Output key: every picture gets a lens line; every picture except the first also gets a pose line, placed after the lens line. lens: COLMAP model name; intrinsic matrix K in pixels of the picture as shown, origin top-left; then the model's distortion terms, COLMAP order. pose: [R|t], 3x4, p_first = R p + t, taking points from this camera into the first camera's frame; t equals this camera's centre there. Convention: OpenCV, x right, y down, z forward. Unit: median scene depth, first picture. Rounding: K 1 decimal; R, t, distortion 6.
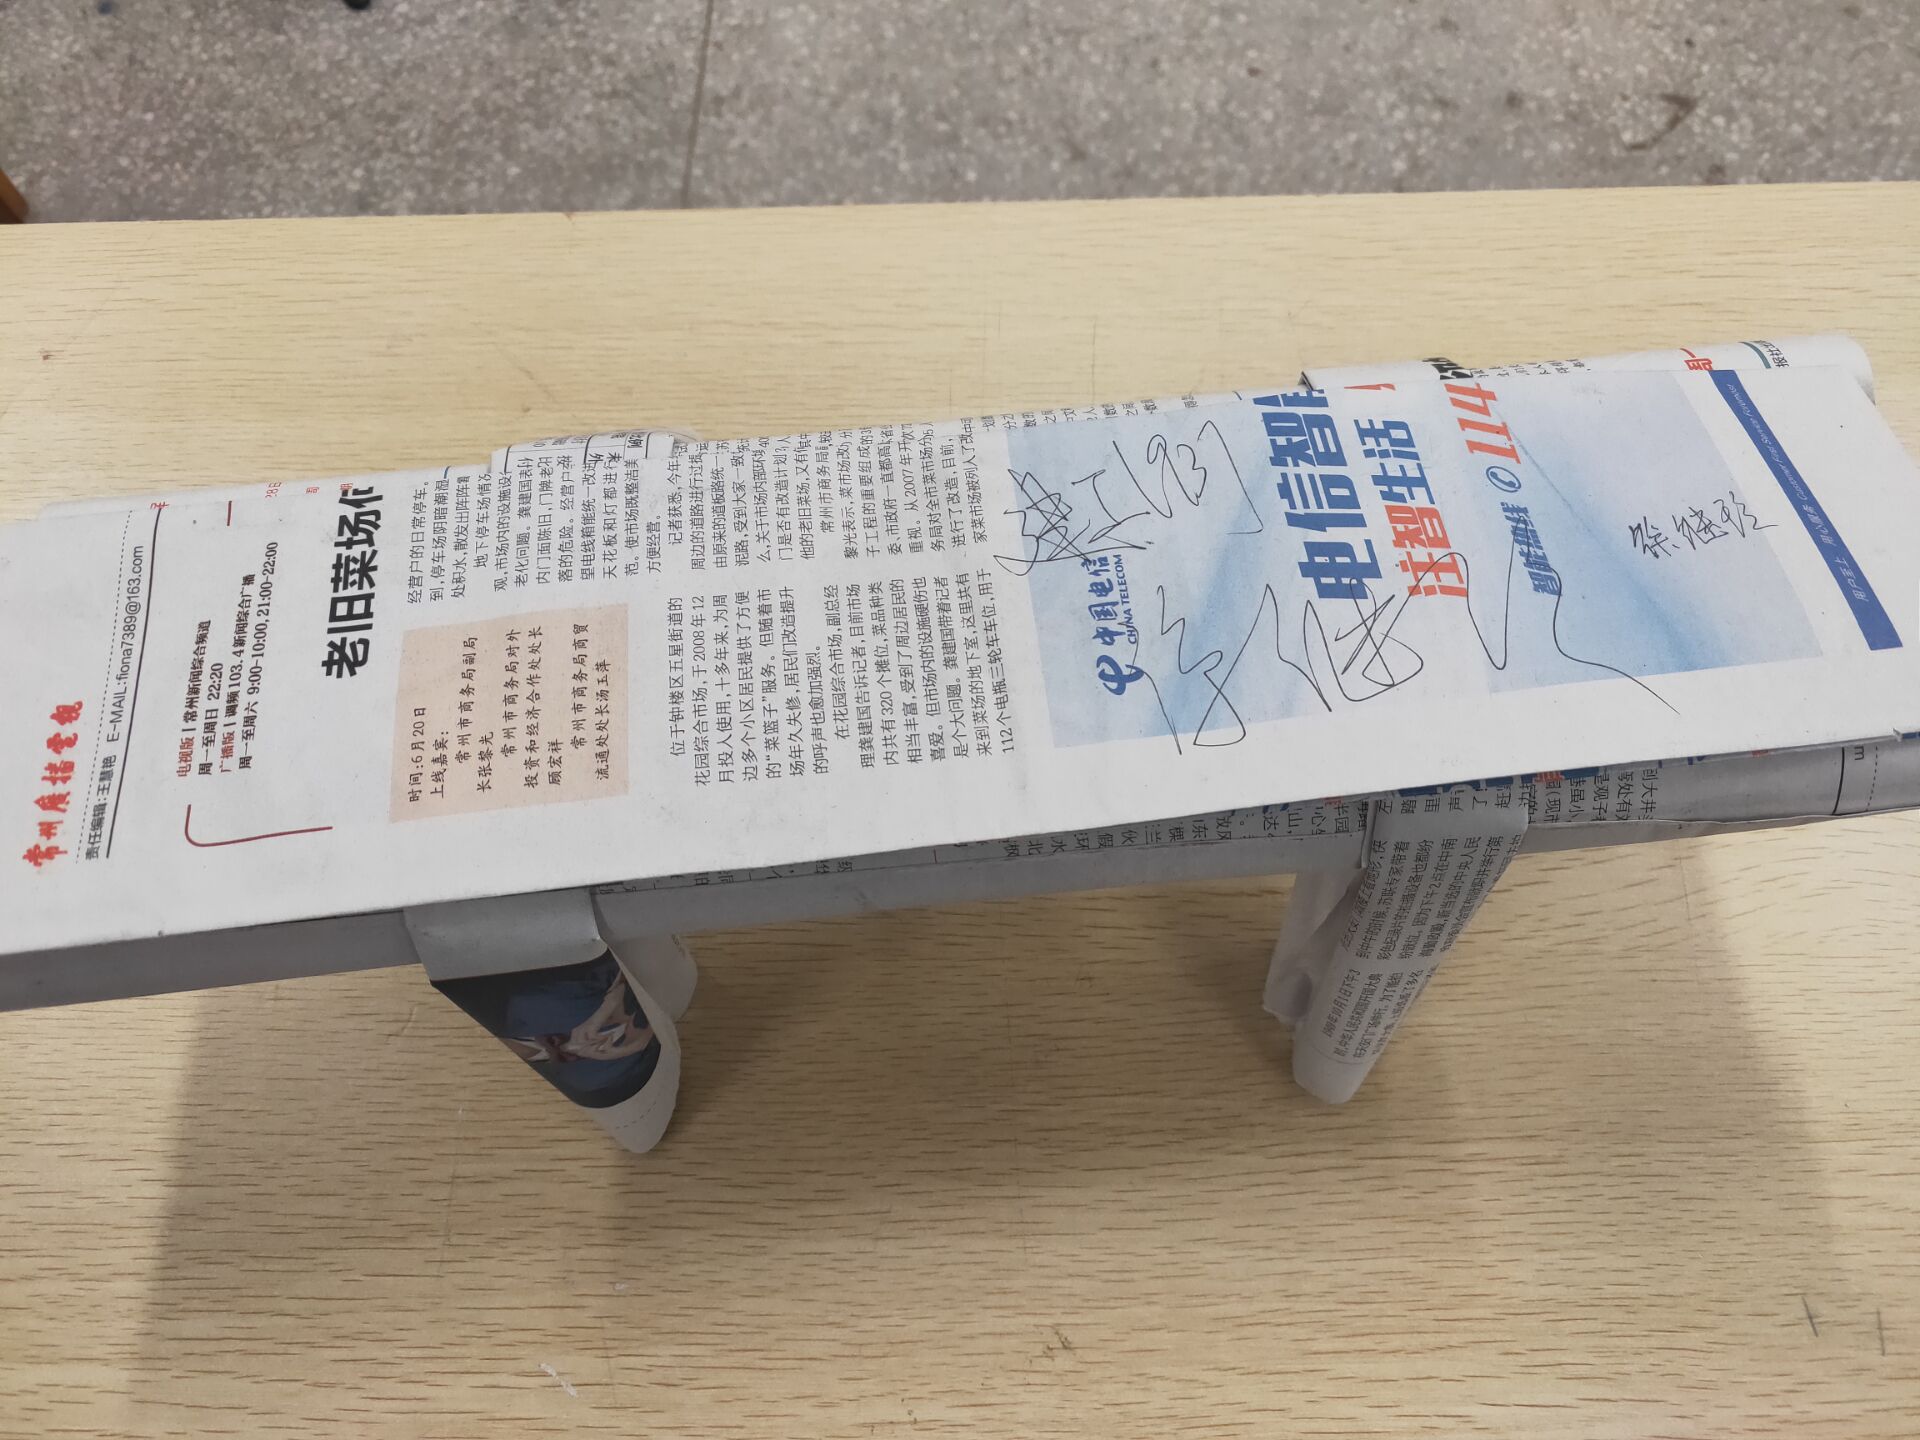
lens RADIAL K [[1437.1, 0, 939.7], [0, 1437.1, 728.4], [0, 0, 1]] dist [0.003070, -0.010939]
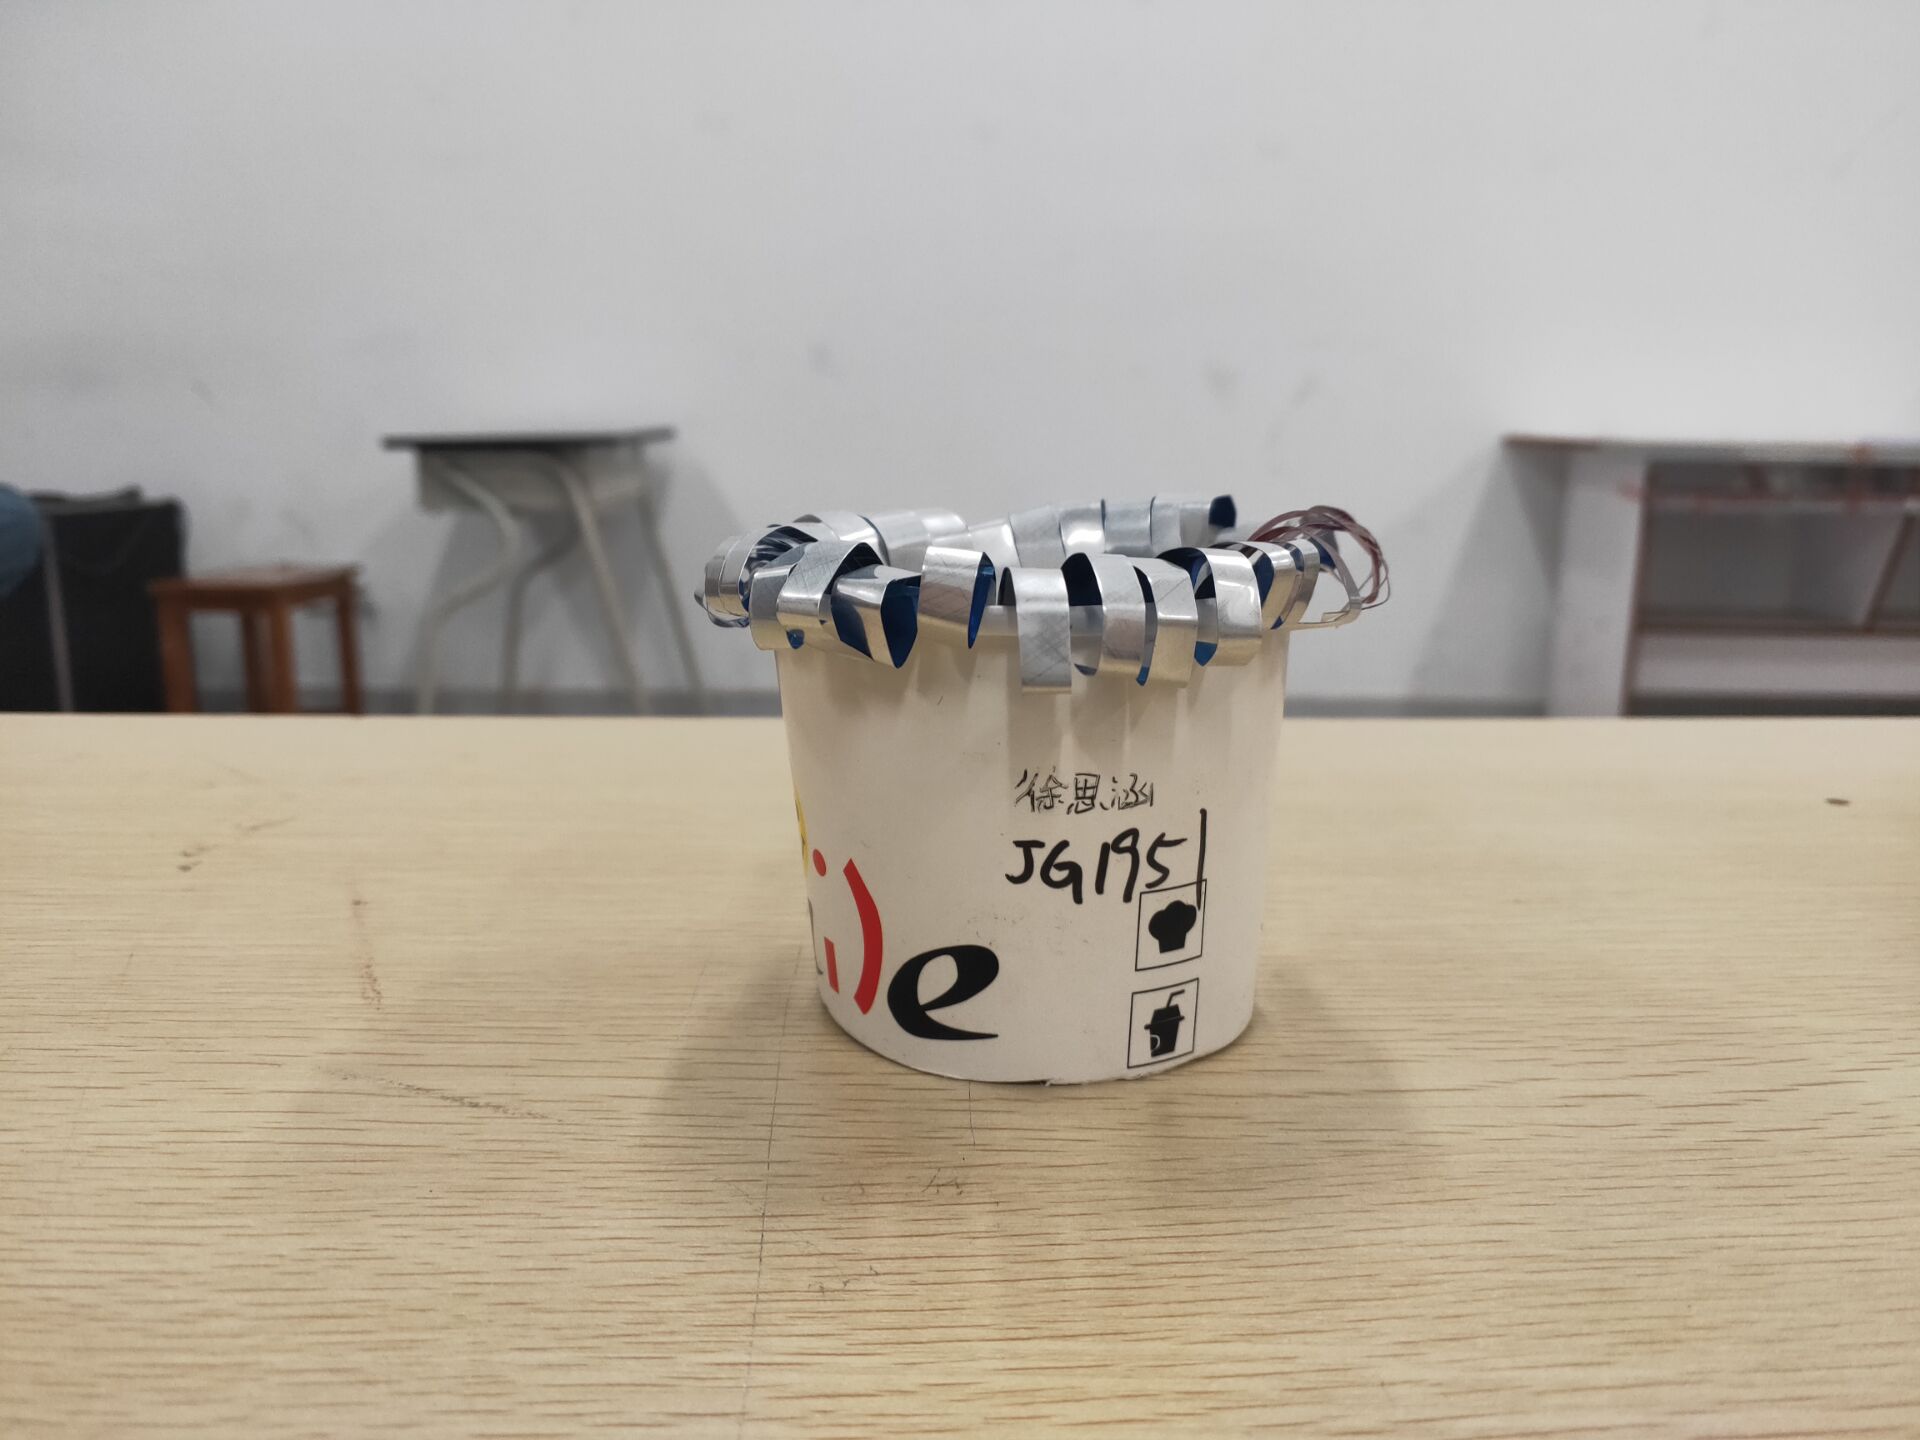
lens RADIAL K [[1504.0, 0, 952.6], [0, 1504.0, 719.0], [0, 0, 1]] dist [-0.023051, 0.005589]
pose [[0.998740, 0.041519, 0.028195, 0.019184], [-0.002466, 0.601703, -0.798716, 0.106130], [-0.050127, 0.797640, 0.601047, 0.139935]]
